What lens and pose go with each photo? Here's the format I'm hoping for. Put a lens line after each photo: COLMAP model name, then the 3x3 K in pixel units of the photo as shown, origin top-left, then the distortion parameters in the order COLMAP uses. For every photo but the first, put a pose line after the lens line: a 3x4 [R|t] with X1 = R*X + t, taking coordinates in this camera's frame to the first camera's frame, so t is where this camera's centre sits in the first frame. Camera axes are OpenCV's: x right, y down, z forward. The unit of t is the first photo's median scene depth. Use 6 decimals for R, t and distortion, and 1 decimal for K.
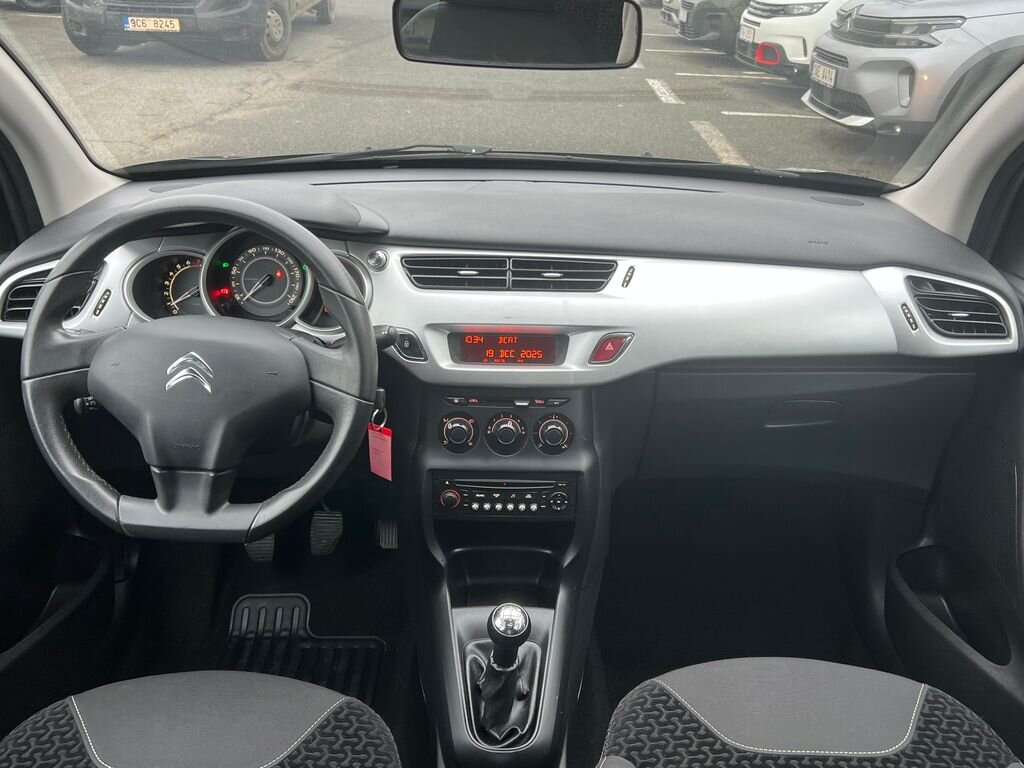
lens RADIAL K [[896.2, 0, 512.0], [0, 896.2, 384.0], [0, 0, 1]] dist [0.104686, -0.211611]
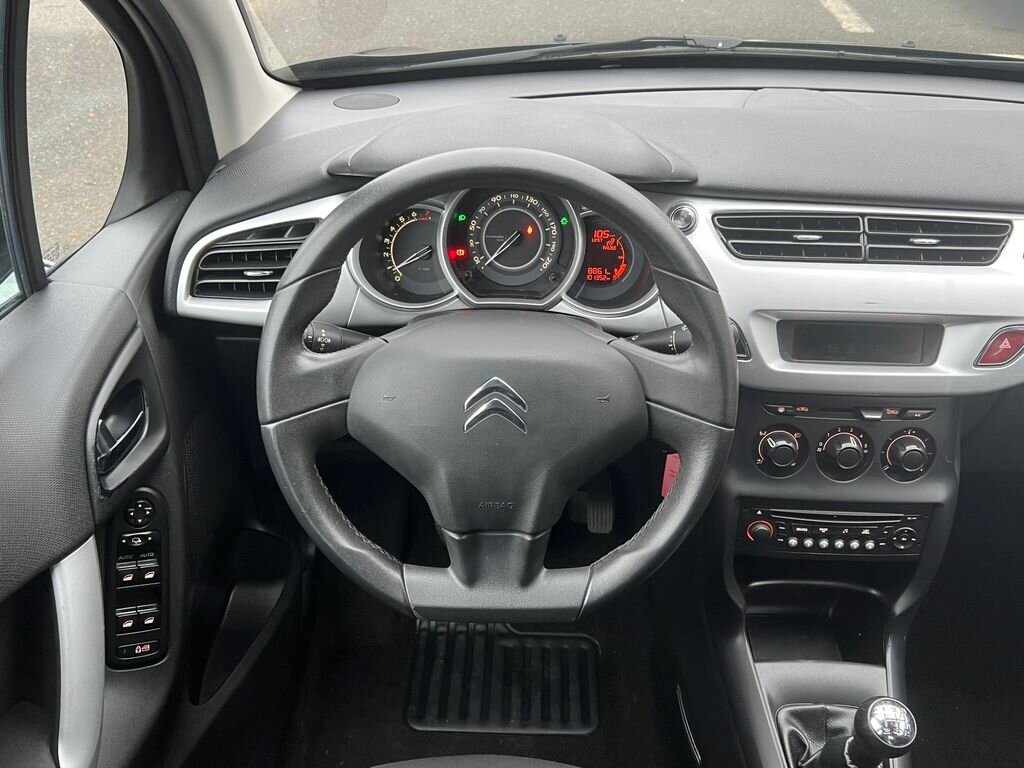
lens RADIAL K [[896.2, 0, 512.0], [0, 896.2, 384.0], [0, 0, 1]] dist [0.104686, -0.211611]
pose [[0.998840, 0.017222, -0.044978, -0.250958], [-0.010644, 0.989727, 0.142576, -0.107067], [0.046972, -0.141932, 0.988761, 0.239861]]
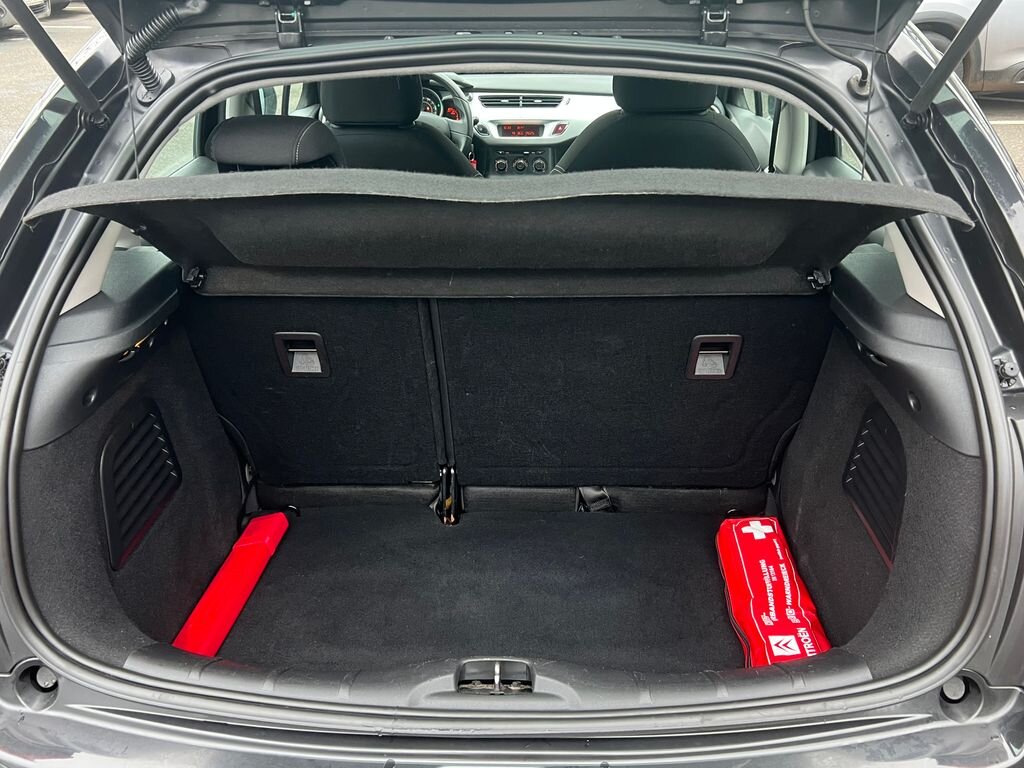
lens RADIAL K [[896.2, 0, 512.0], [0, 896.2, 384.0], [0, 0, 1]] dist [0.104686, -0.211611]
pose [[0.999467, -0.013546, -0.029711, 0.036994], [0.013808, 0.999867, 0.008625, 0.652227], [0.029590, -0.009031, 0.999521, -1.564282]]
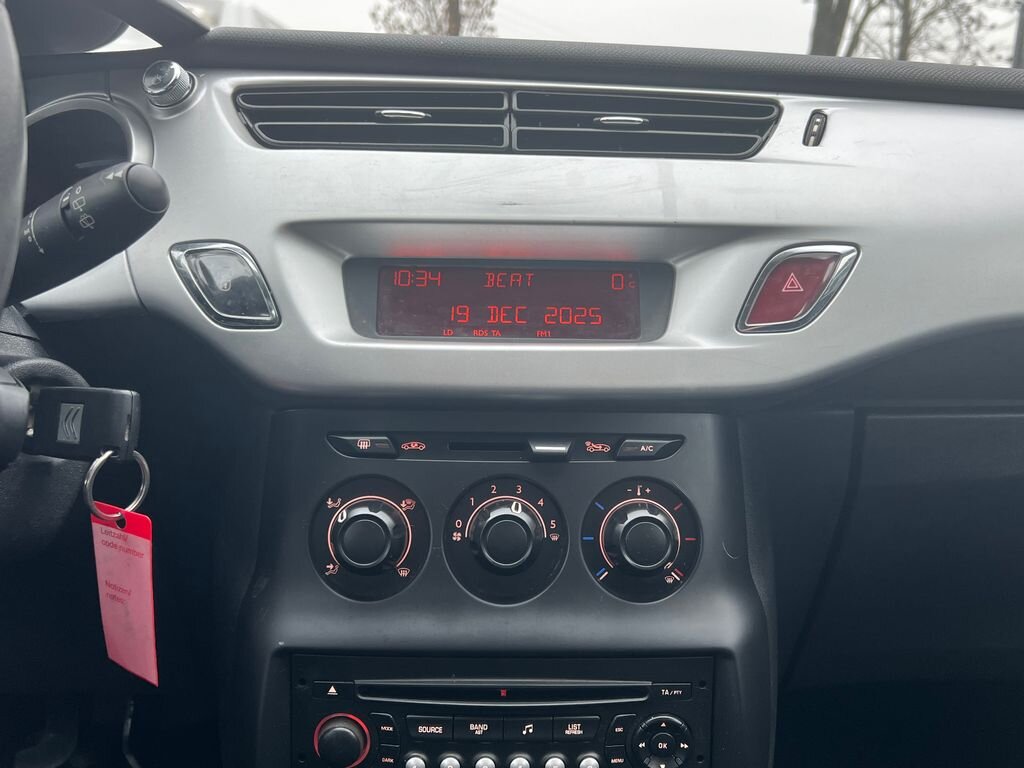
lens RADIAL K [[914.1, 0, 512.0], [0, 914.1, 384.0], [0, 0, 1]] dist [0.106202, -0.281762]
pose [[0.999839, -0.008468, 0.015804, -0.009287], [0.011936, 0.972103, -0.234250, 0.079948], [-0.013379, 0.234401, 0.972048, 0.634654]]
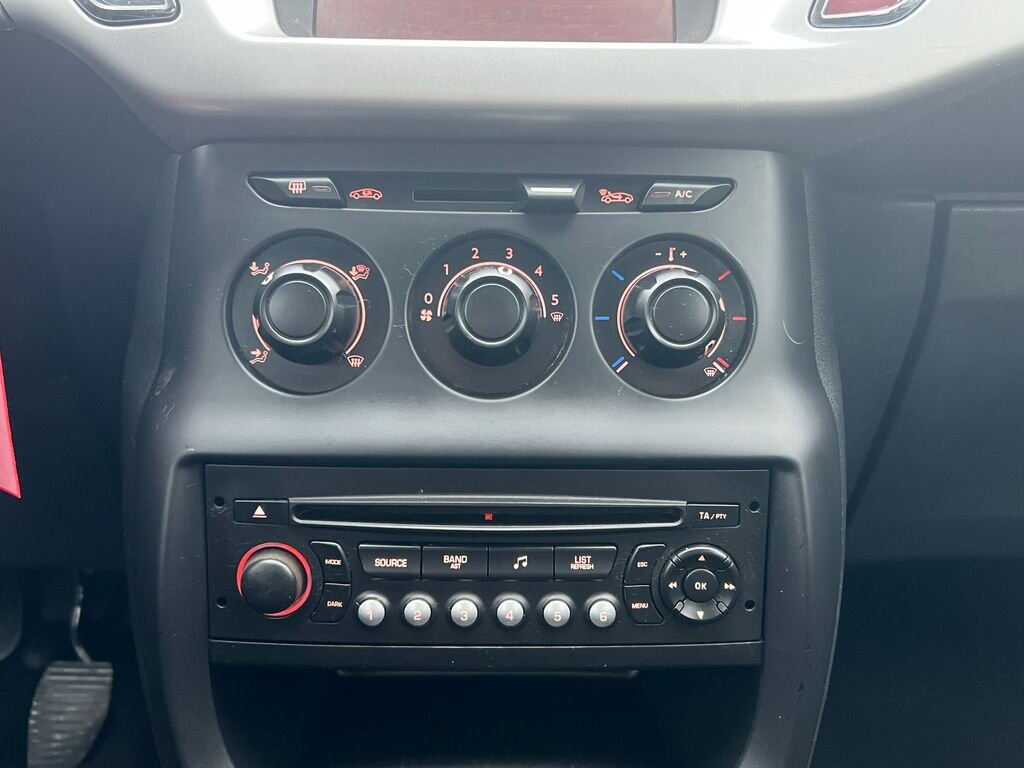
lens RADIAL K [[896.2, 0, 512.0], [0, 896.2, 384.0], [0, 0, 1]] dist [0.104686, -0.211611]
pose [[0.999925, -0.011117, 0.005165, -0.002196], [0.011848, 0.984529, -0.174818, 0.119648], [-0.003142, 0.174866, 0.984587, 0.743004]]
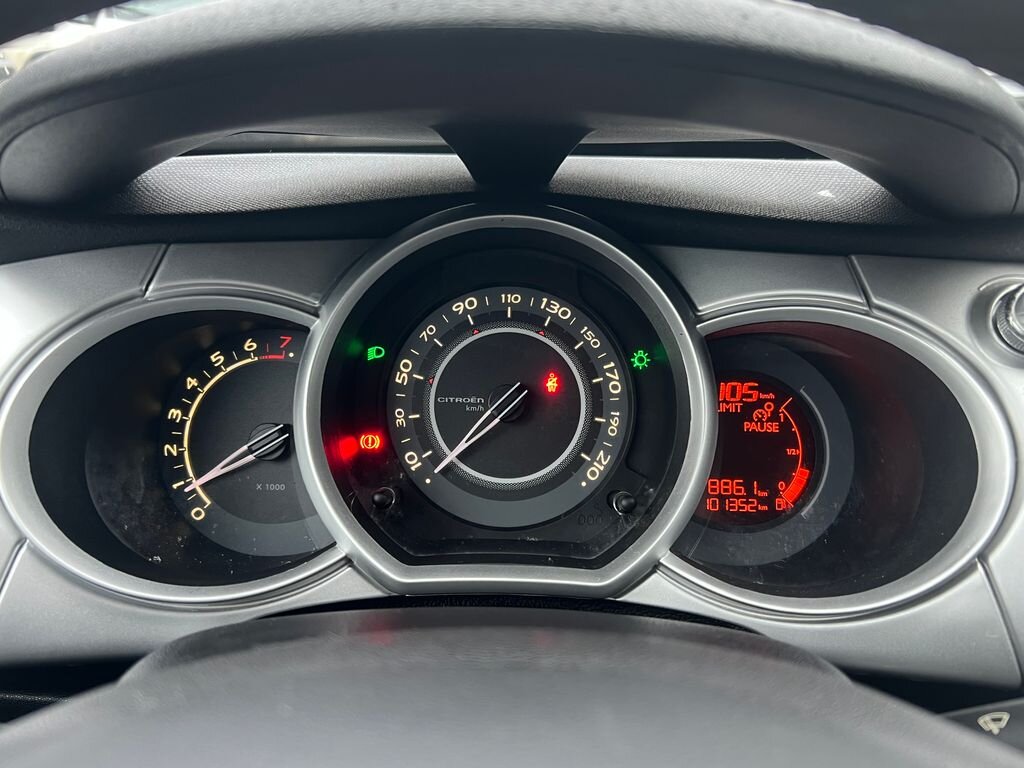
lens RADIAL K [[896.2, 0, 512.0], [0, 896.2, 384.0], [0, 0, 1]] dist [0.104686, -0.211611]
pose [[0.999900, -0.000363, -0.014168, -0.283049], [-0.001495, 0.991391, -0.130924, -0.087810], [0.014093, 0.130932, 0.991291, 0.750591]]
